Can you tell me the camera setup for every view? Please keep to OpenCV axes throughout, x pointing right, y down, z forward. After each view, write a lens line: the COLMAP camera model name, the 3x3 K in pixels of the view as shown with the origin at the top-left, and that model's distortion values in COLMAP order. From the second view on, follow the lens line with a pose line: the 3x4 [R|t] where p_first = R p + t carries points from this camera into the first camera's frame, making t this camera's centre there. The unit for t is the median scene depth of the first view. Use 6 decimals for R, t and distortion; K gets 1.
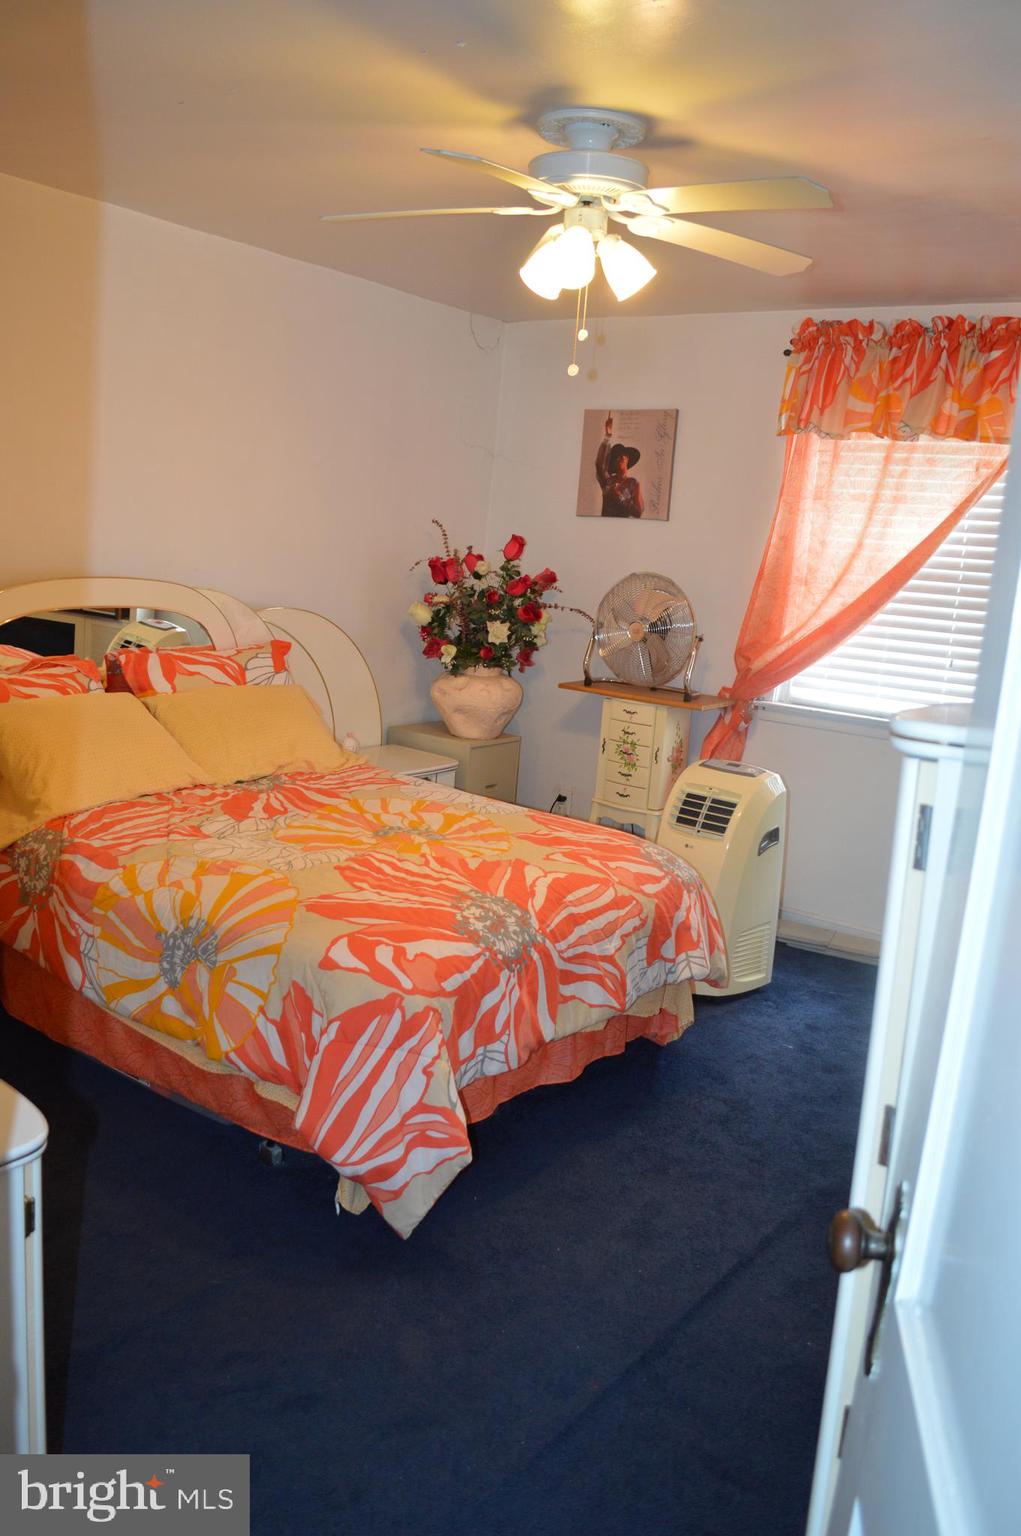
lens RADIAL K [[1217.5, 0, 503.8], [0, 1217.5, 778.4], [0, 0, 1]] dist [-0.078818, -0.001129]
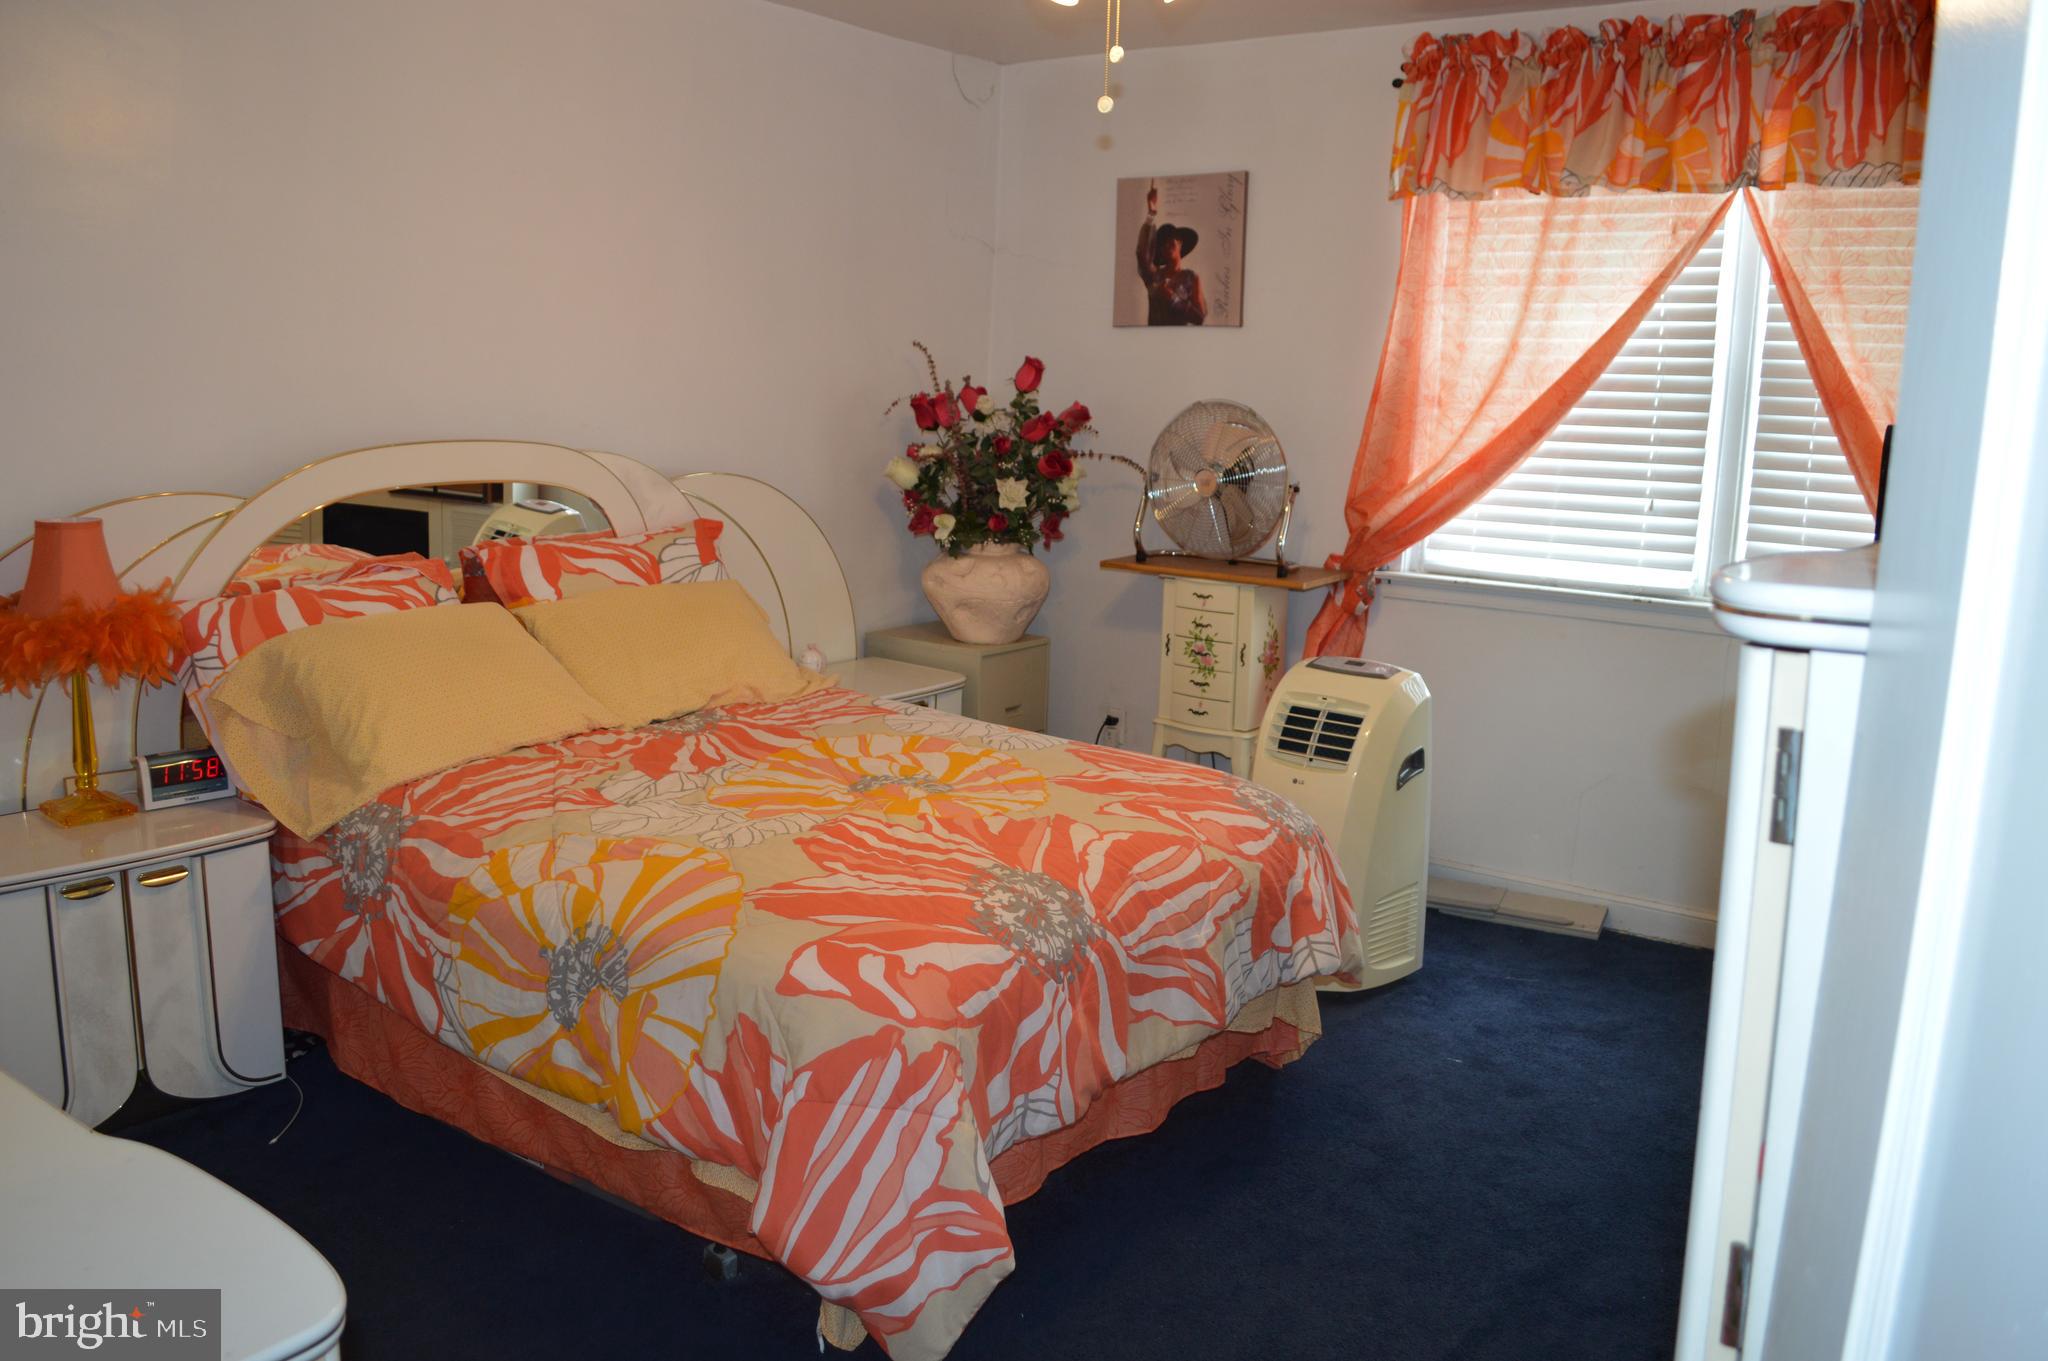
lens RADIAL K [[1623.4, 0, 1020.2], [0, 1623.4, 670.1], [0, 0, 1]] dist [-0.078818, -0.001129]
pose [[0.998841, -0.048075, -0.002123, -0.003696], [0.048040, 0.998745, -0.014153, -0.003349], [0.002801, 0.014035, 0.999898, 0.061549]]
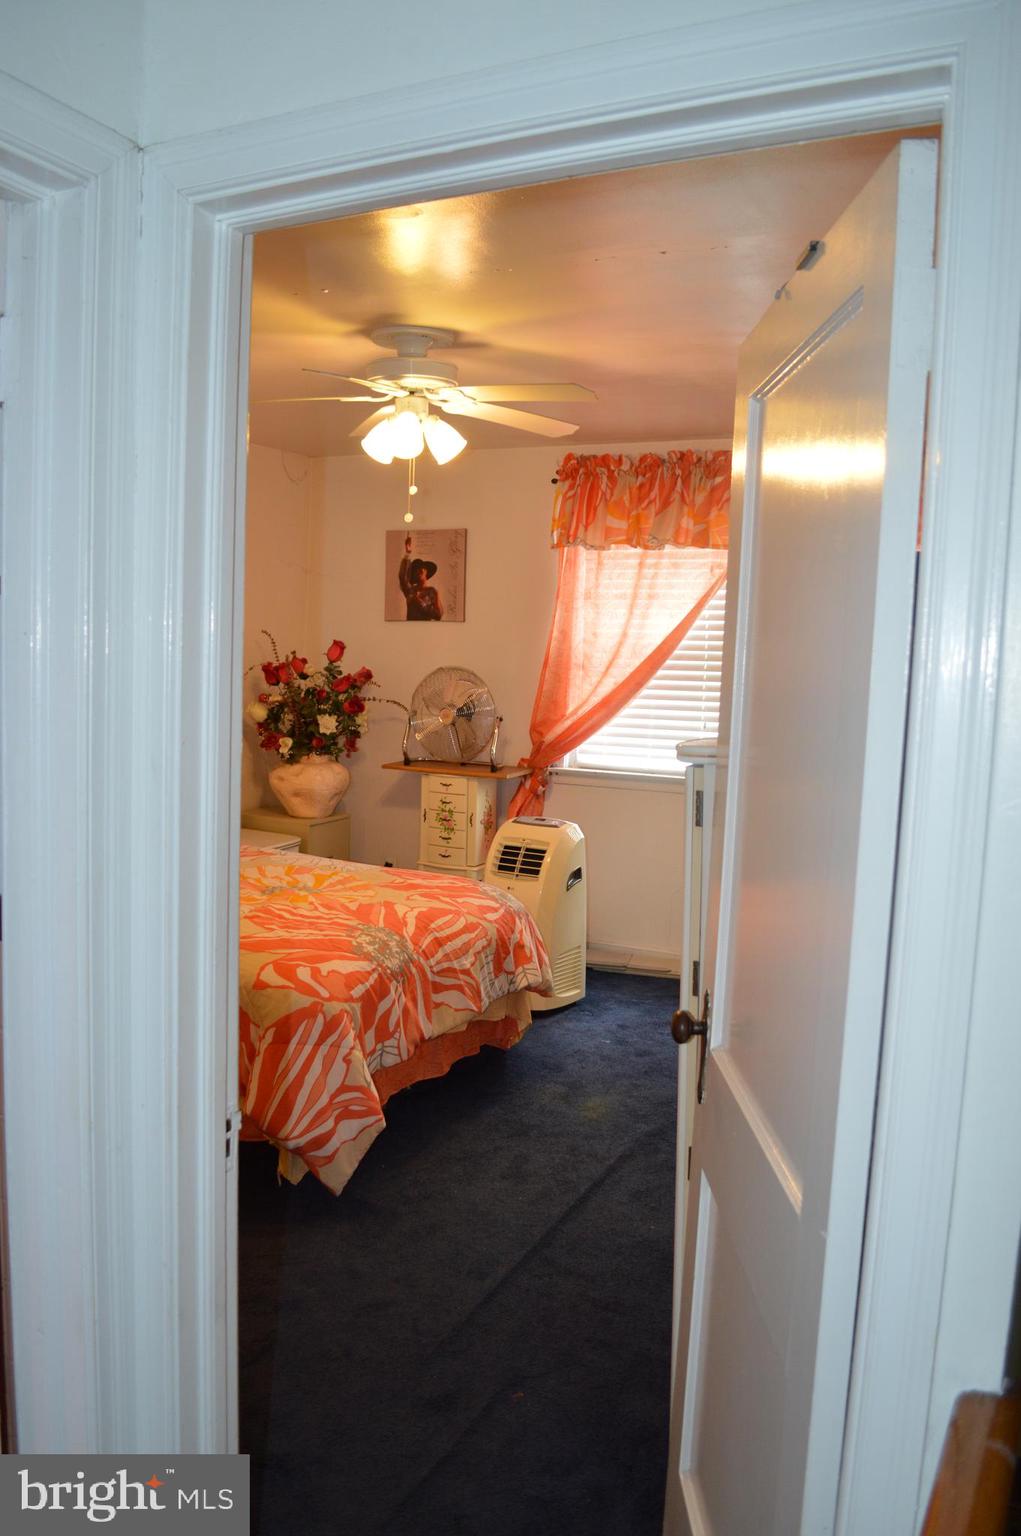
lens RADIAL K [[1217.5, 0, 498.6], [0, 1217.5, 776.5], [0, 0, 1]] dist [-0.078818, -0.001129]
pose [[0.980740, -0.066507, 0.183648, -0.078295], [0.080027, 0.994525, -0.067206, 0.026607], [-0.178173, 0.080608, 0.980692, -0.207752]]
